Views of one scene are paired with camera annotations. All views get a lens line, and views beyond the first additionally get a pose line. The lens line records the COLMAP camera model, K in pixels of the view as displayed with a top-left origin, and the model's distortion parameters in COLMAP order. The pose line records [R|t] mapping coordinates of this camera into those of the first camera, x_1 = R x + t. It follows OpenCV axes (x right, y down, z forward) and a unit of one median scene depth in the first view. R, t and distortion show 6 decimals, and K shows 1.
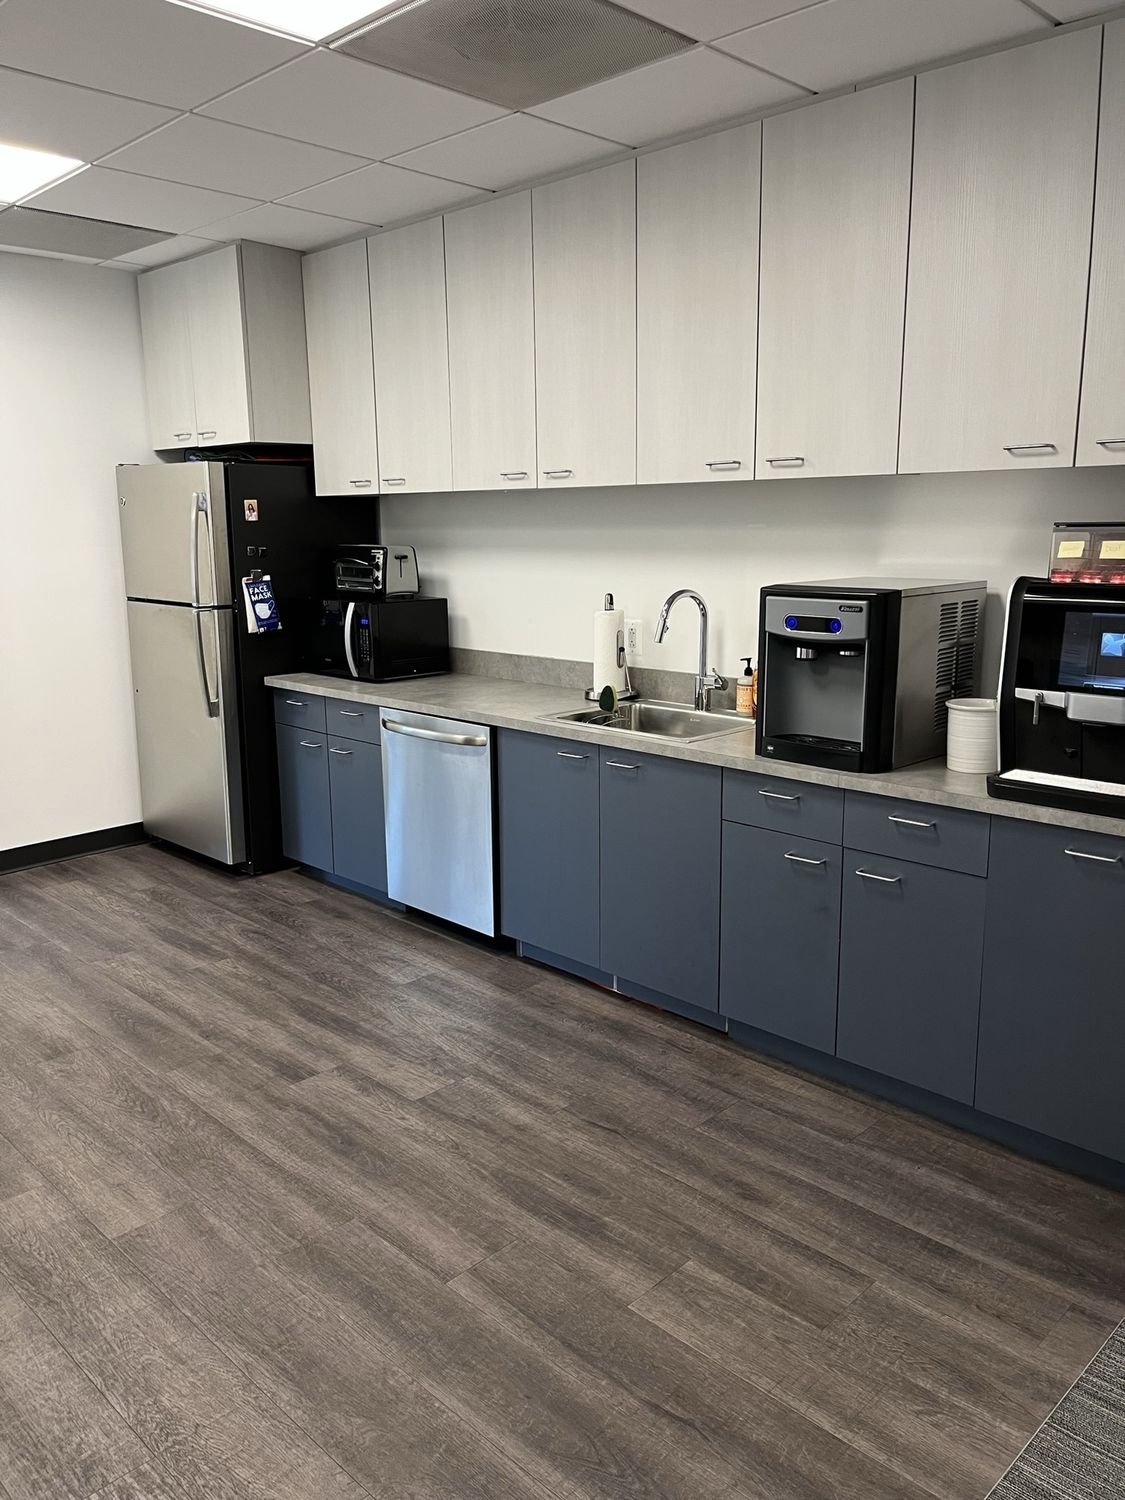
lens RADIAL K [[1135.9, 0, 562.5], [0, 1135.9, 750.0], [0, 0, 1]] dist [0.060892, -0.096931]
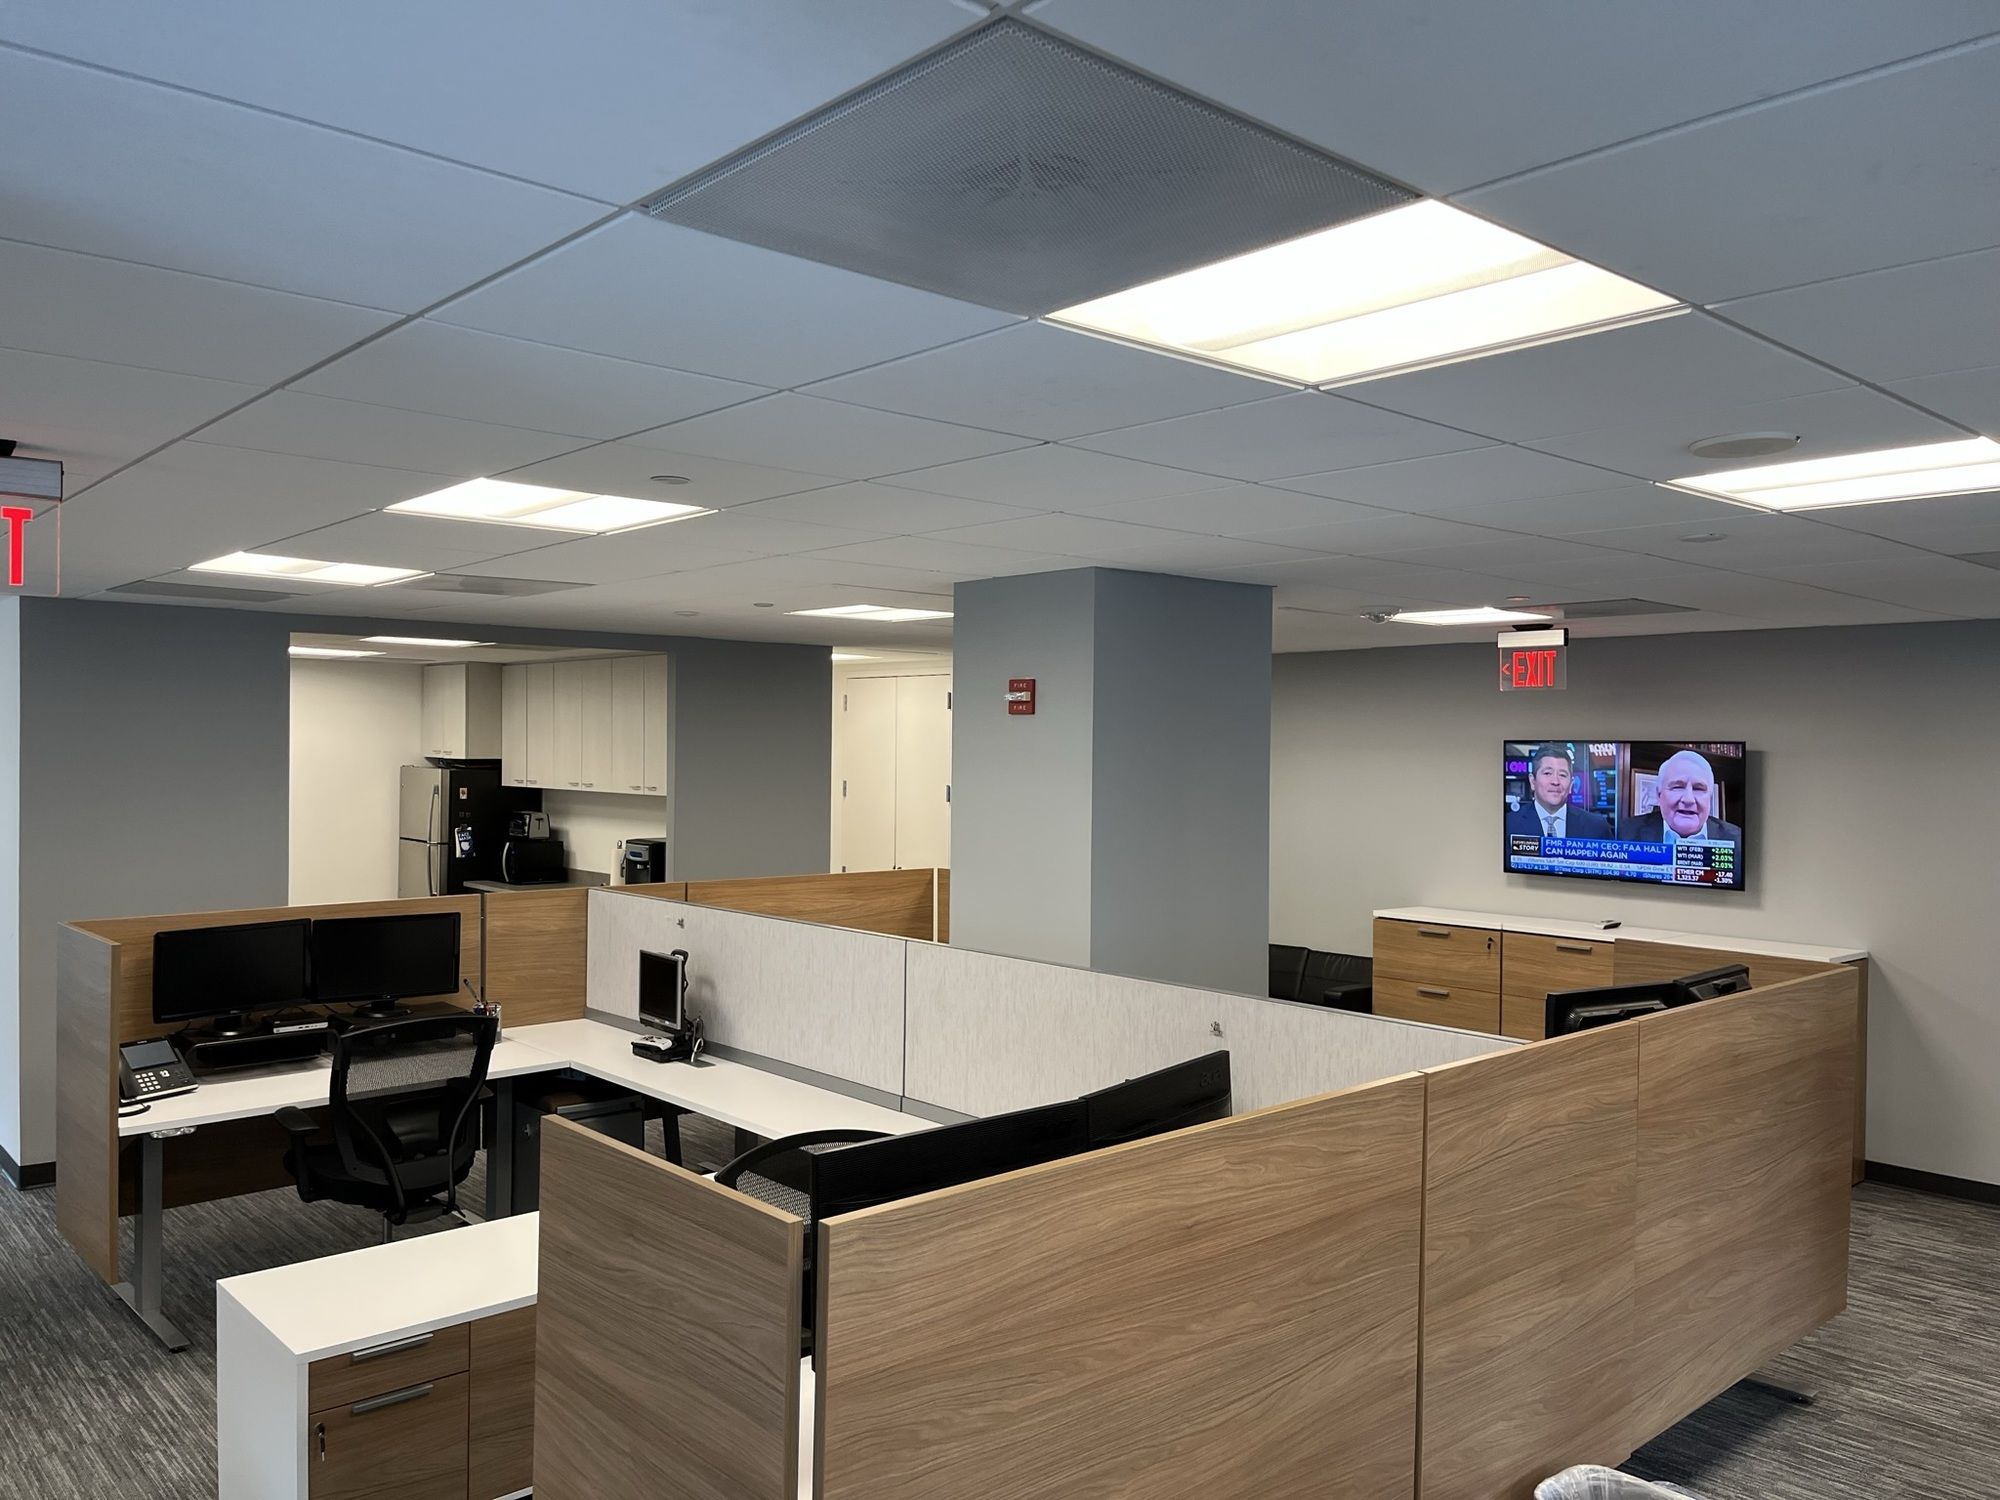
lens RADIAL K [[1507.7, 0, 1000.0], [0, 1507.7, 750.0], [0, 0, 1]] dist [0.084406, -0.087640]
pose [[0.998035, 0.024899, -0.057502, 0.760782], [-0.035799, 0.979727, -0.197112, 0.186044], [0.051428, 0.198783, 0.978693, -1.442385]]
